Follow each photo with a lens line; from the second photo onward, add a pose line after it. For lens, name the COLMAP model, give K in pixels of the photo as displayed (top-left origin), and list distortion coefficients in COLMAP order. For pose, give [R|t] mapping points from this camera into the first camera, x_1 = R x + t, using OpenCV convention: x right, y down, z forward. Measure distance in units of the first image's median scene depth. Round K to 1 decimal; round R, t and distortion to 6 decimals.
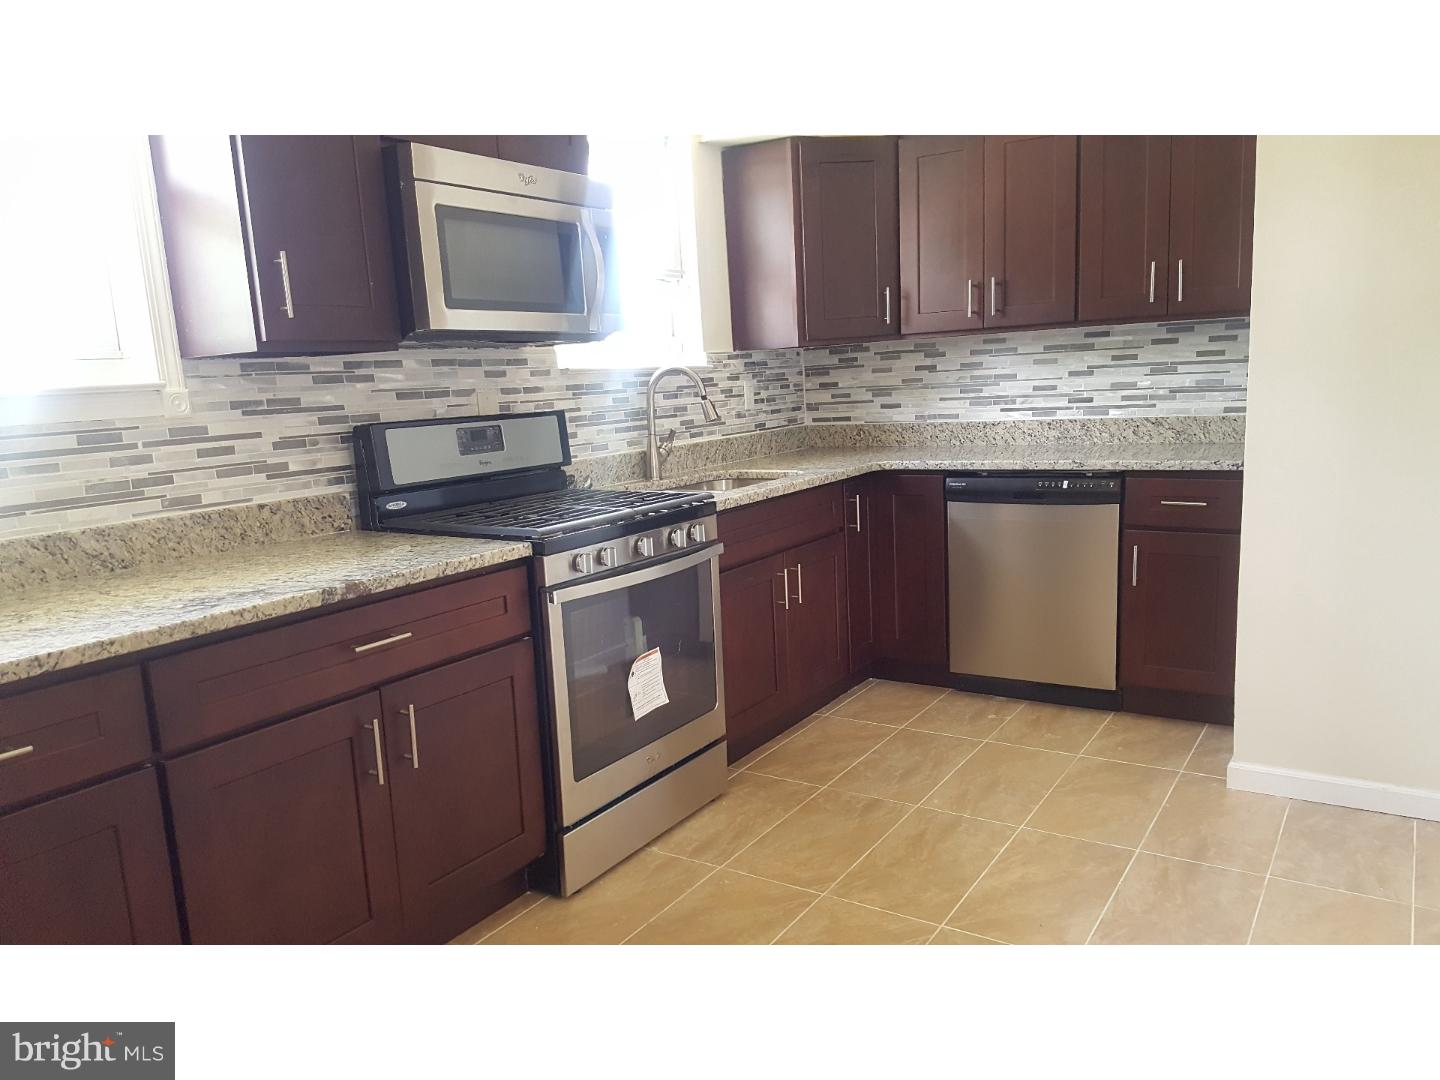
lens RADIAL K [[1072.2, 0, 717.8], [0, 1072.2, 576.7], [0, 0, 1]] dist [0.154611, -0.249273]
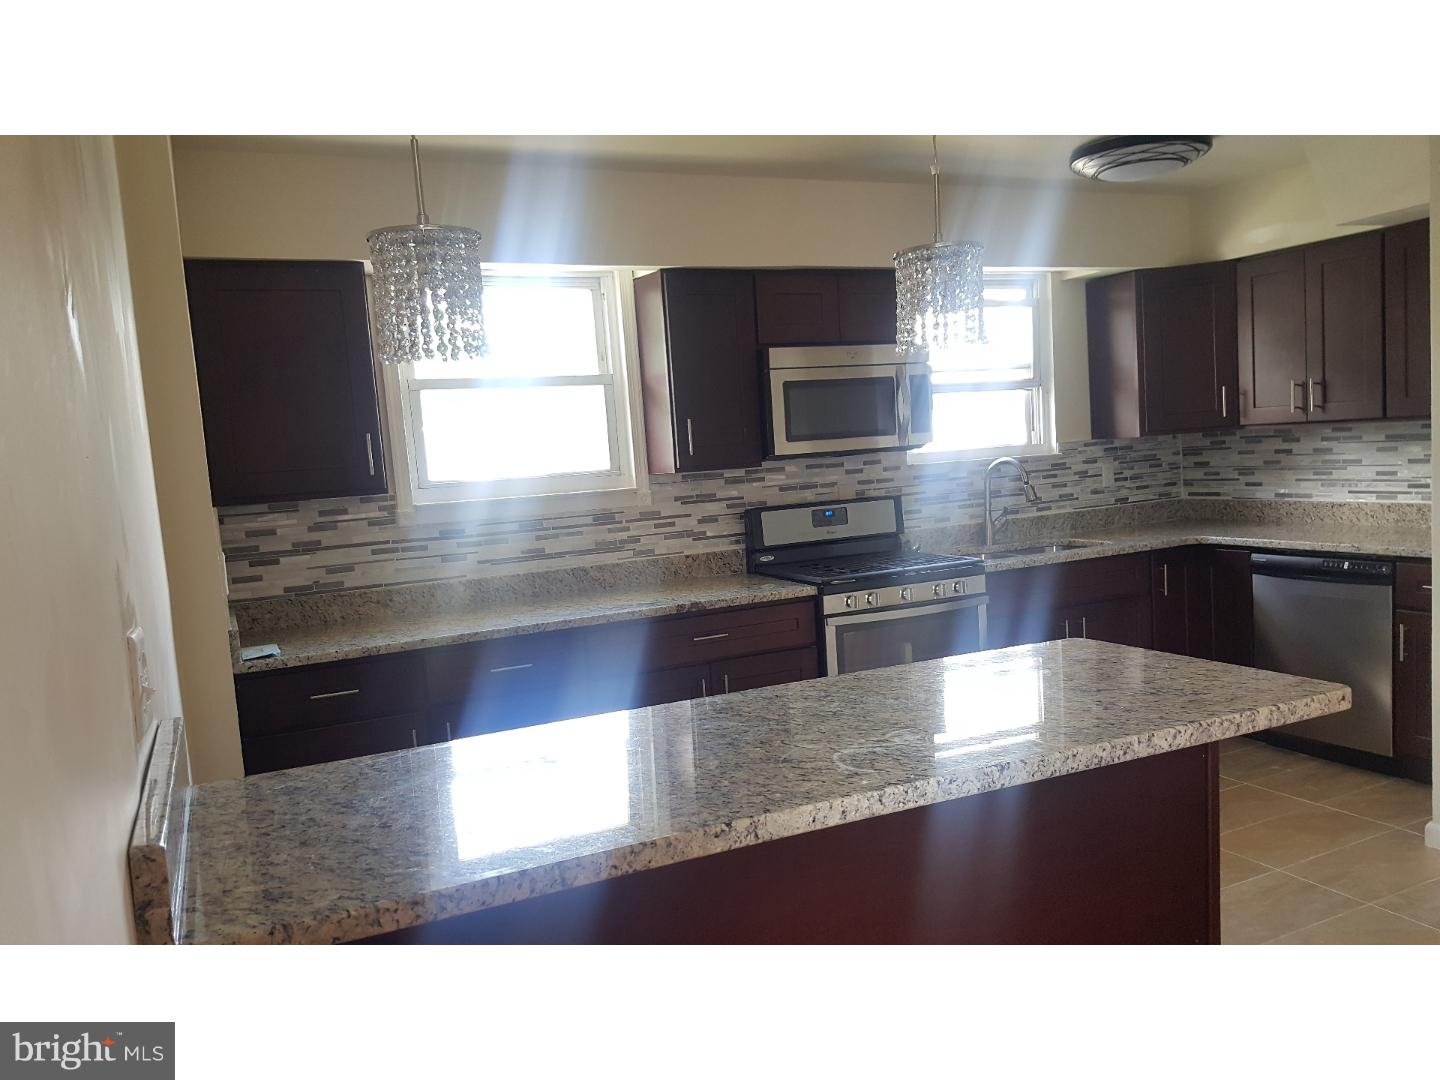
lens RADIAL K [[1072.2, 0, 717.8], [0, 1072.2, 576.7], [0, 0, 1]] dist [0.154611, -0.249273]
pose [[0.848032, 0.057783, -0.526785, 0.367716], [-0.076098, 0.997014, -0.013142, -0.009542], [0.524452, 0.051232, 0.849897, -0.295164]]
